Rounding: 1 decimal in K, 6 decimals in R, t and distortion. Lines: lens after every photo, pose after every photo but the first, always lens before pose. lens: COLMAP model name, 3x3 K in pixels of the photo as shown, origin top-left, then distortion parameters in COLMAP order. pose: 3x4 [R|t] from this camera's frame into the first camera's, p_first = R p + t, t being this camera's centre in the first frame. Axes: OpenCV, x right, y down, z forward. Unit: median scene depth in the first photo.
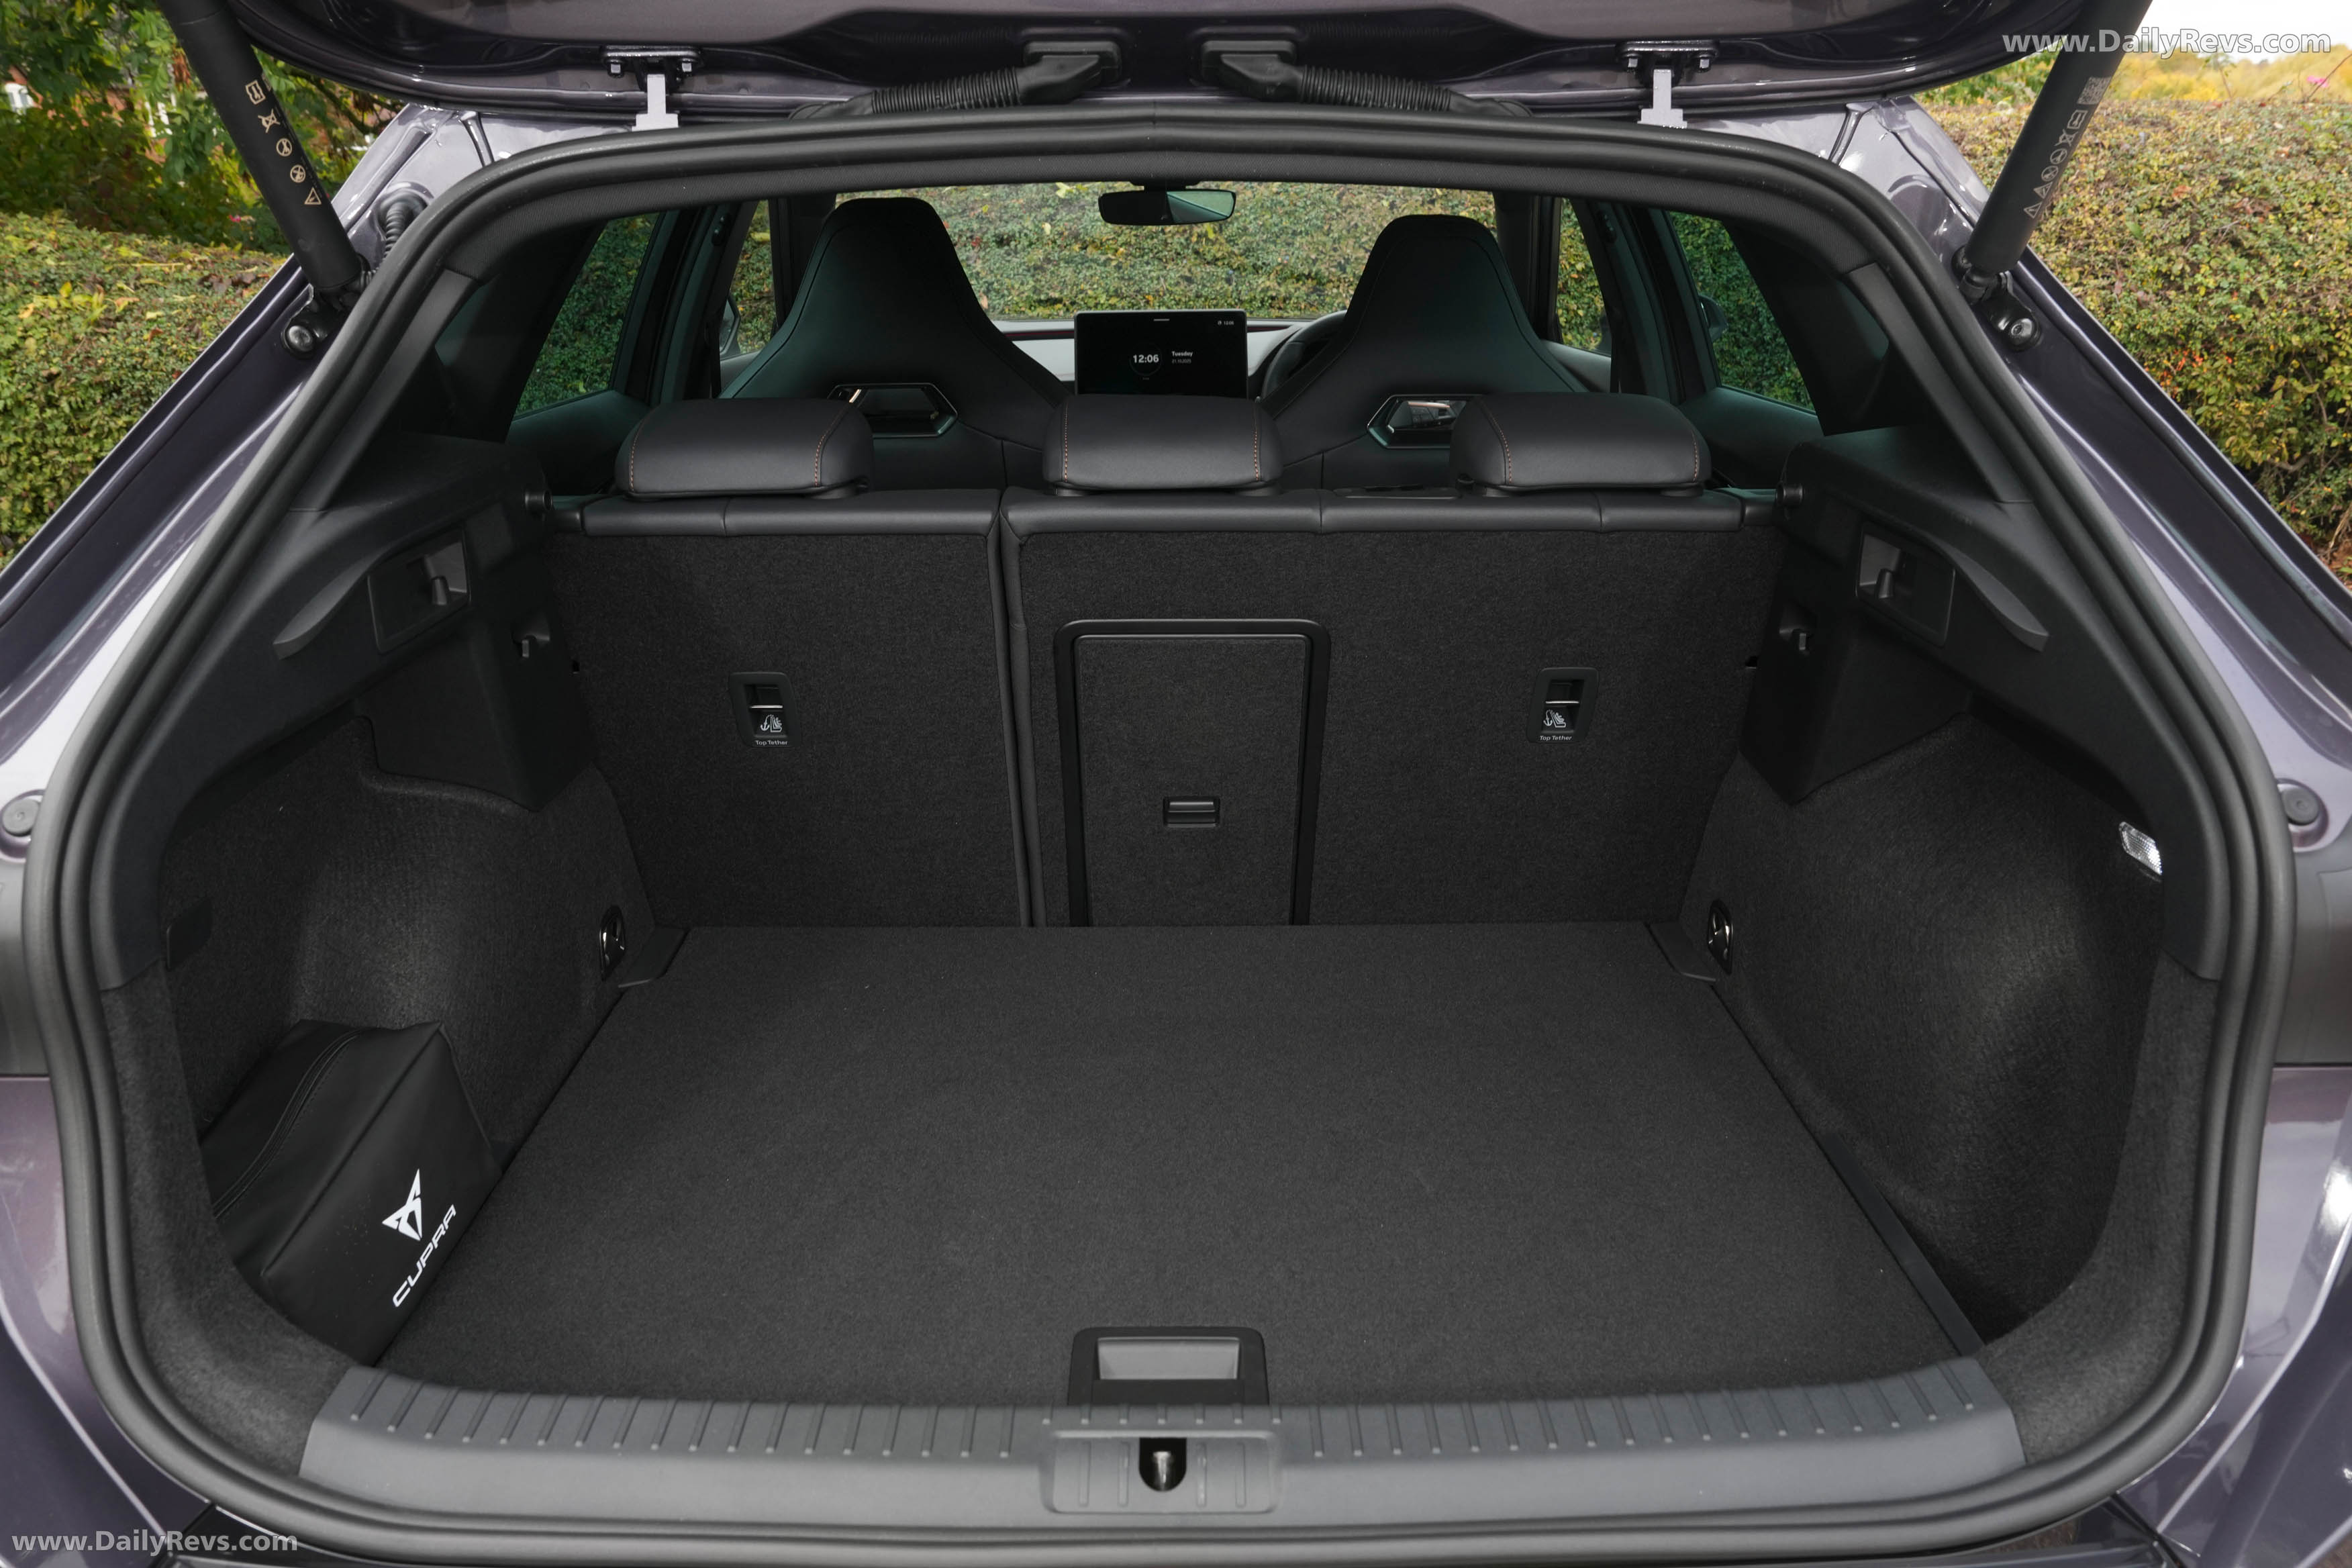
lens RADIAL K [[1380.4, 0, 1171.6], [0, 1380.4, 795.5], [0, 0, 1]] dist [-0.063226, 0.000751]
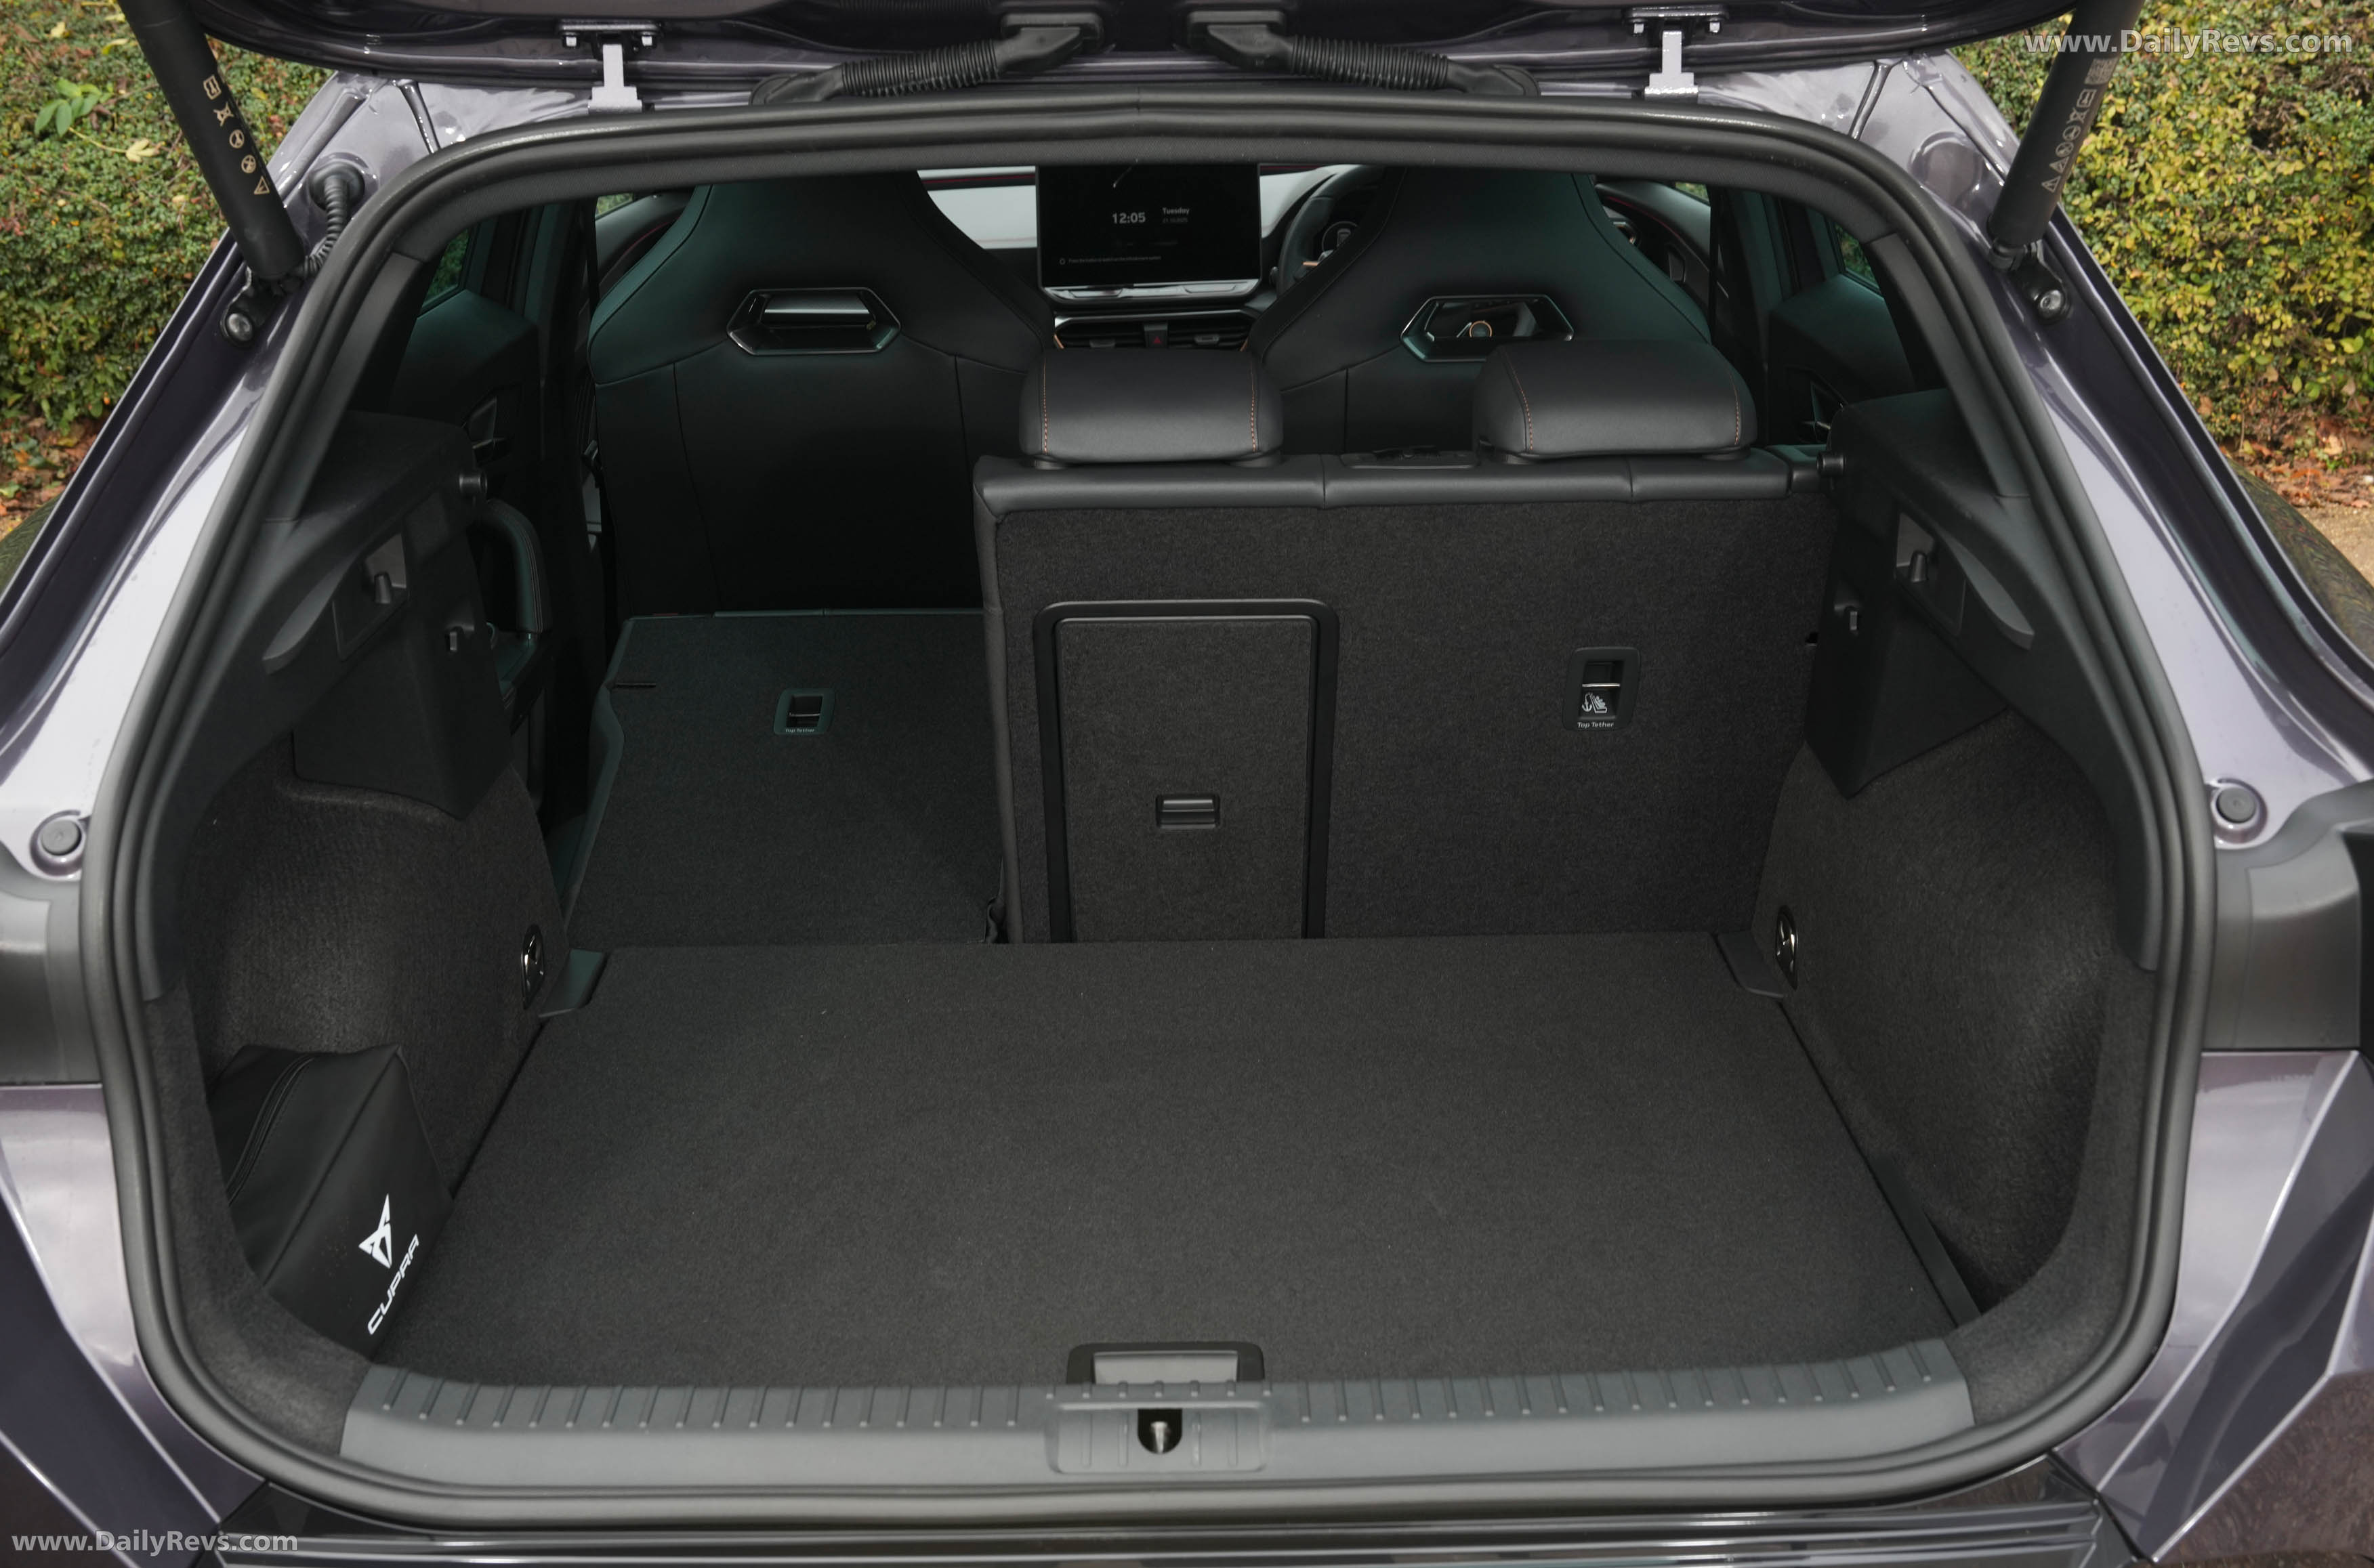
lens RADIAL K [[2743.4, 0, 1187.9], [0, 2743.4, 781.0], [0, 0, 1]] dist [0.003952, -0.006612]
pose [[0.999947, -0.009879, 0.002864, 0.011727], [0.009838, 0.999854, 0.013976, -0.039553], [-0.003002, -0.013947, 0.999898, -0.937860]]
